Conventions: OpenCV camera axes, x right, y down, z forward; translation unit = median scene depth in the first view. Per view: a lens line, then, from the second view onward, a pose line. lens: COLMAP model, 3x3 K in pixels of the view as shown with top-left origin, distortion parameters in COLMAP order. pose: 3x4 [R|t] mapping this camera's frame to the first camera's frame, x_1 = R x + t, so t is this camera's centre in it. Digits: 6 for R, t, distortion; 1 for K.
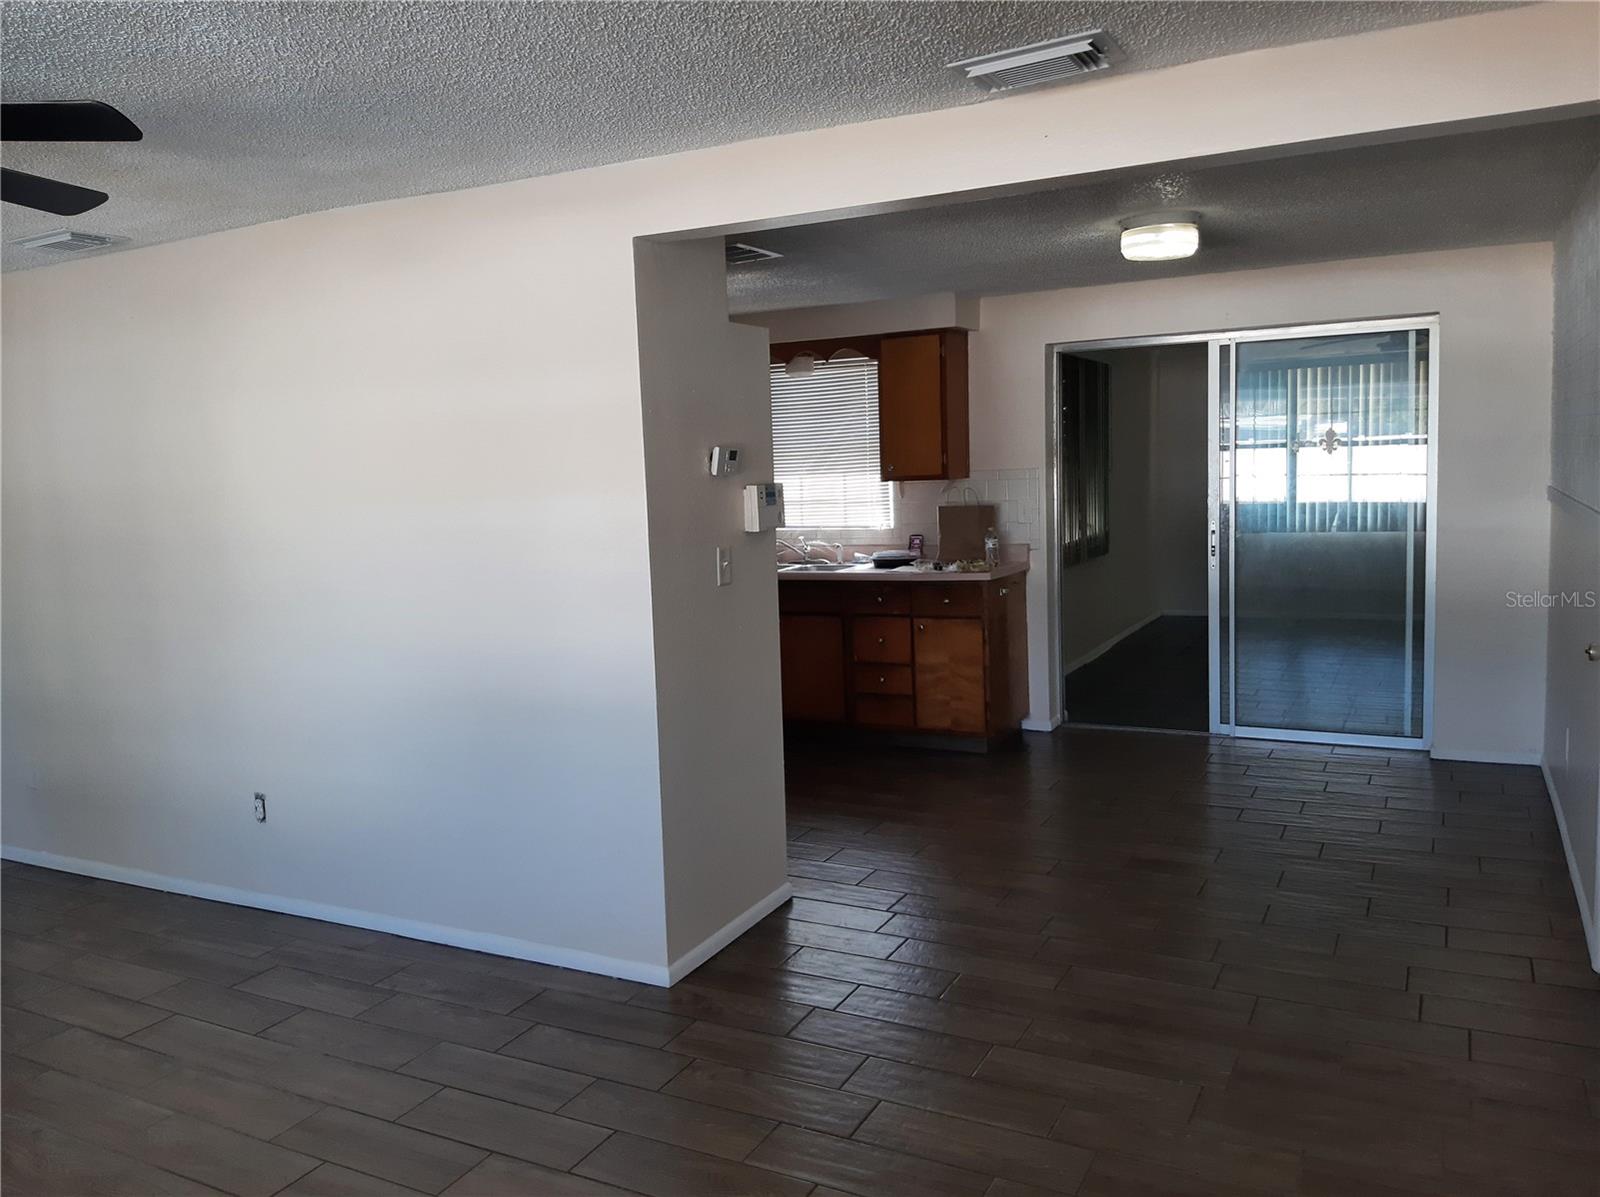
lens RADIAL K [[1235.0, 0, 787.3], [0, 1235.0, 585.8], [0, 0, 1]] dist [0.077521, -0.143957]
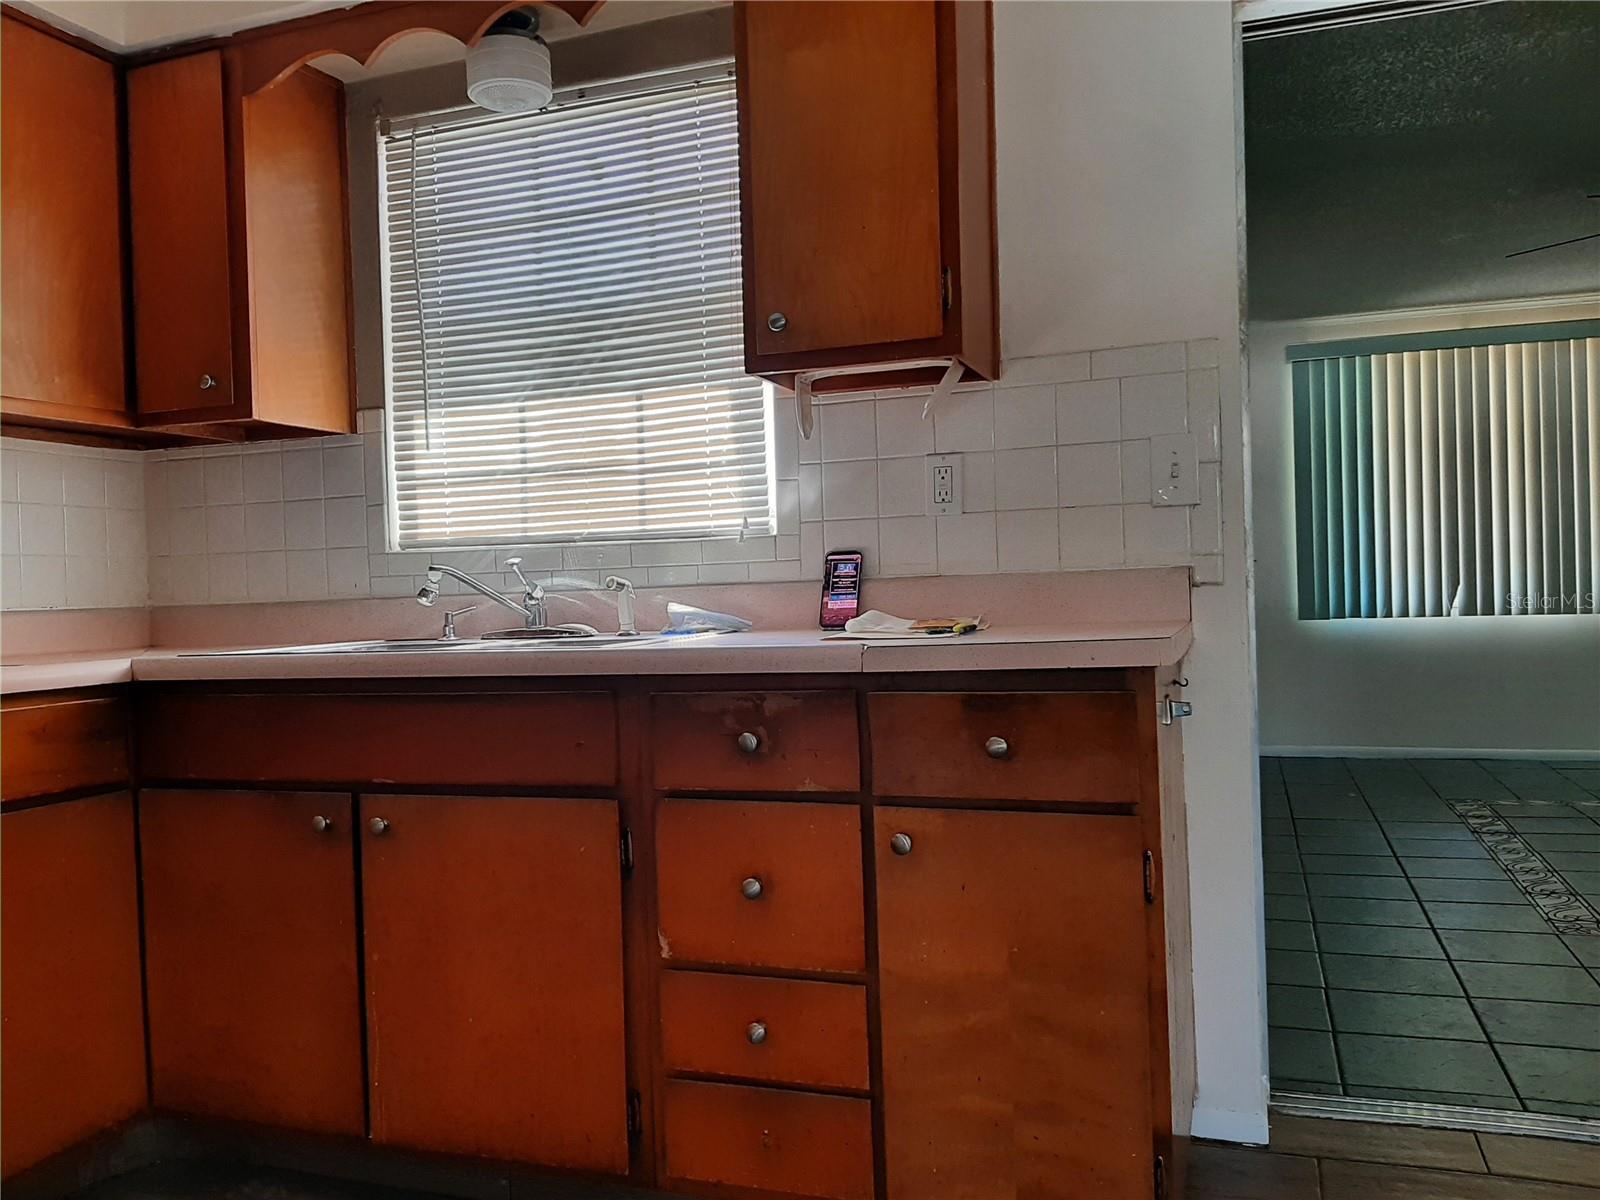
lens RADIAL K [[1238.1, 0, 805.2], [0, 1238.1, 607.9], [0, 0, 1]] dist [0.096689, -0.158634]
pose [[0.989132, 0.003393, 0.146988, 0.041898], [0.009249, 0.996318, -0.085239, 0.004575], [-0.146736, 0.085672, 0.985459, 0.656878]]
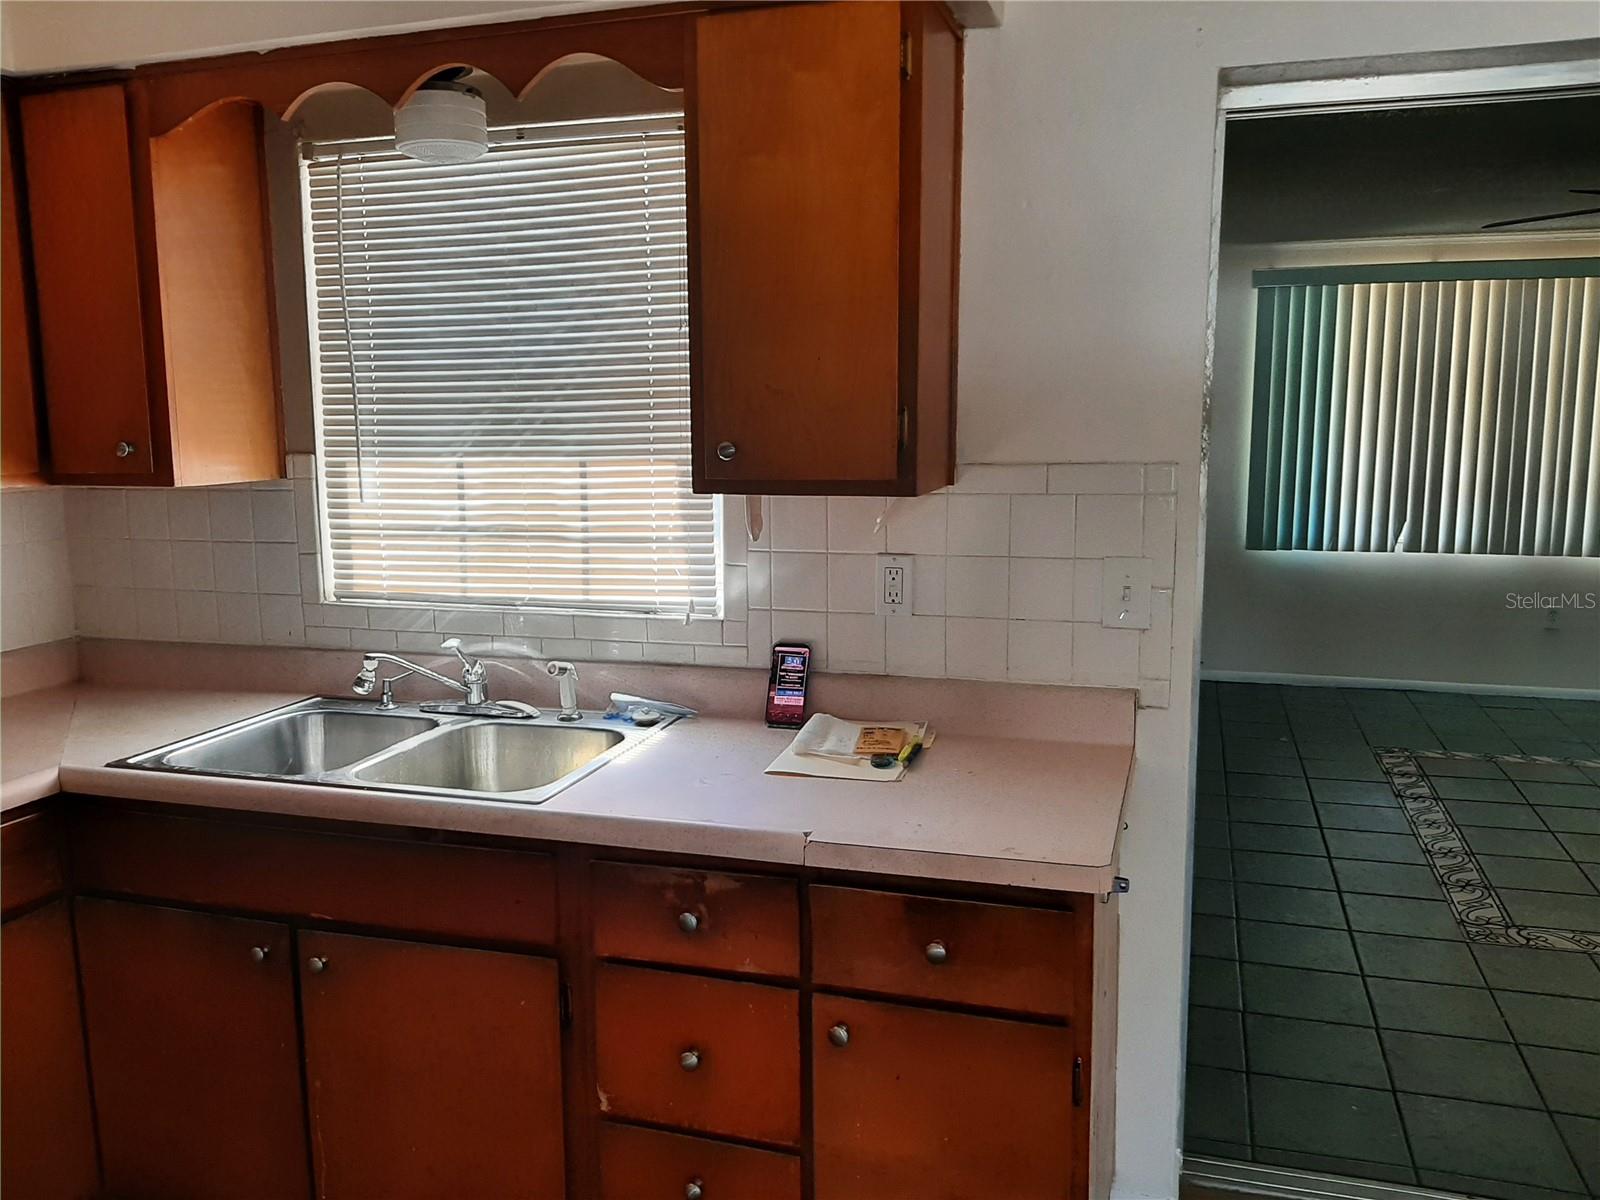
lens RADIAL K [[1240.6, 0, 800.0], [0, 1240.6, 600.0], [0, 0, 1]] dist [0.087393, -0.141418]
pose [[0.983399, 0.002498, 0.181440, 0.043778], [-0.011339, 0.998797, 0.047705, -0.069225], [-0.181102, -0.048971, 0.982244, 0.659976]]
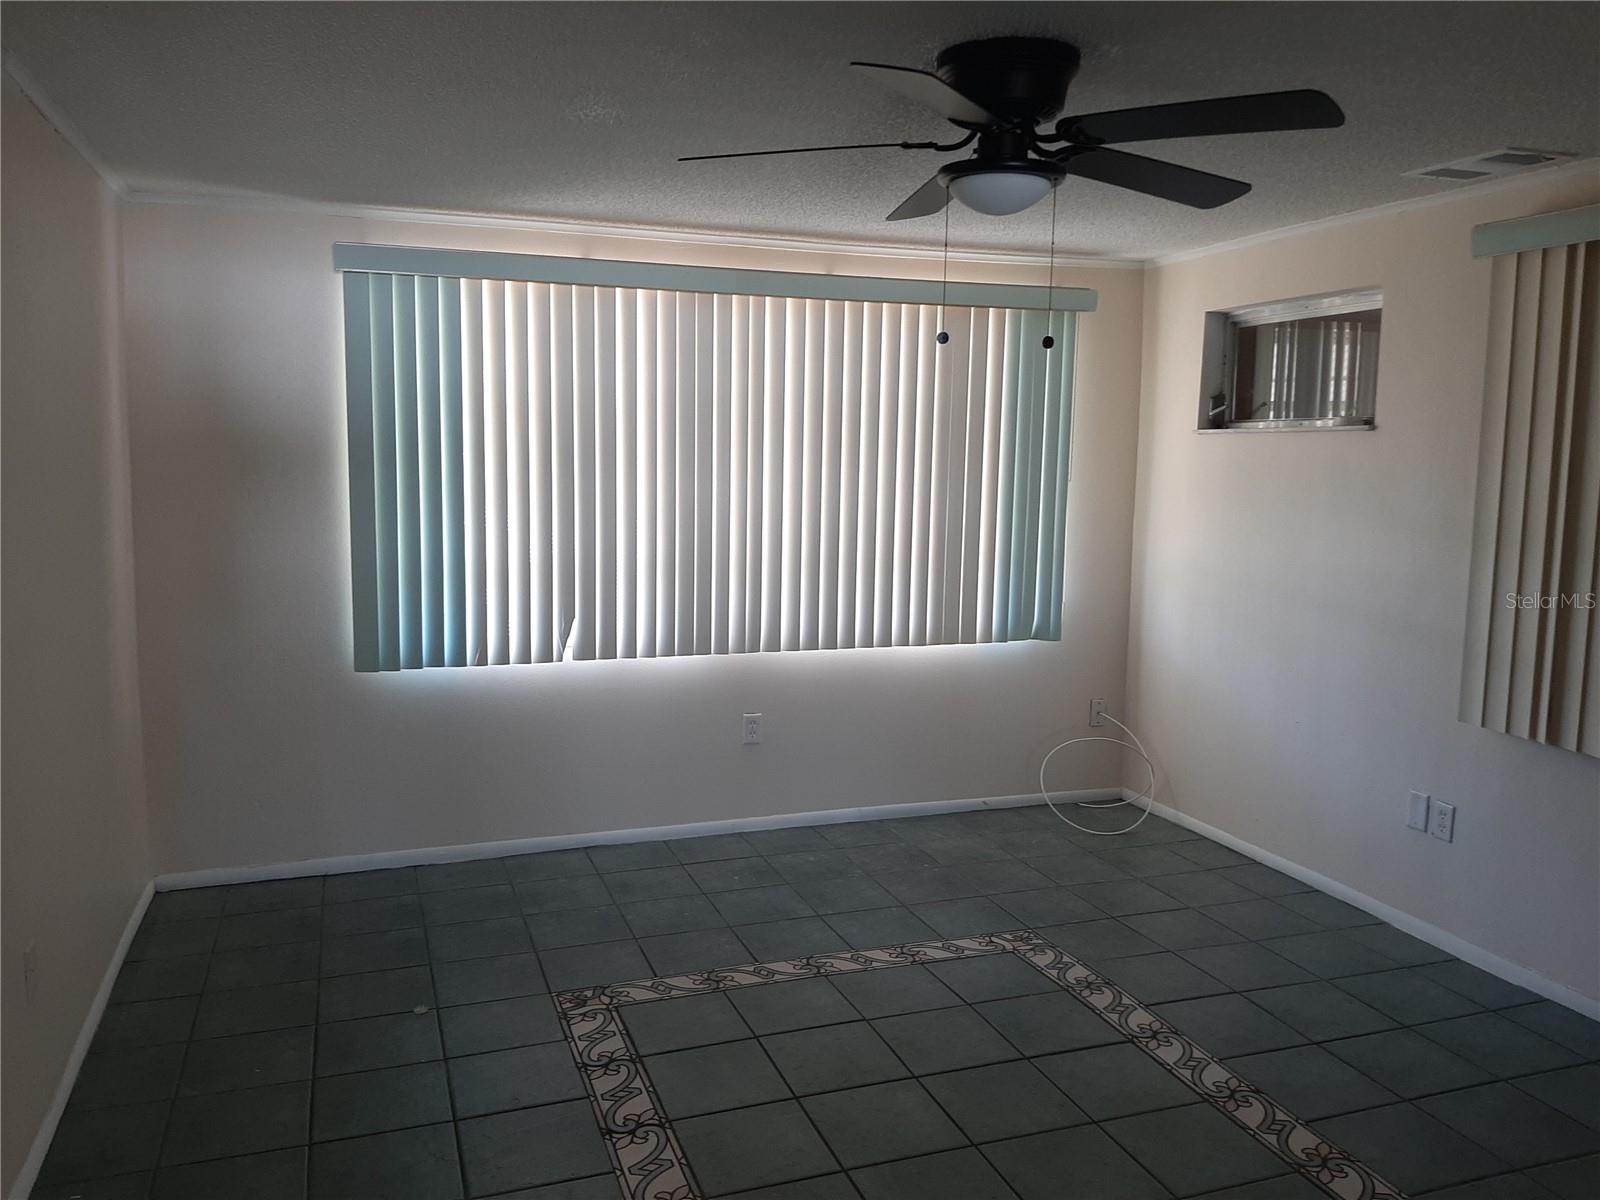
lens RADIAL K [[1237.5, 0, 801.8], [0, 1237.5, 583.8], [0, 0, 1]] dist [0.072052, -0.143372]
pose [[0.675947, -0.031512, 0.736276, 0.255201], [0.033661, 0.999363, 0.011869, -0.110796], [-0.736181, 0.016760, 0.676577, 0.966791]]
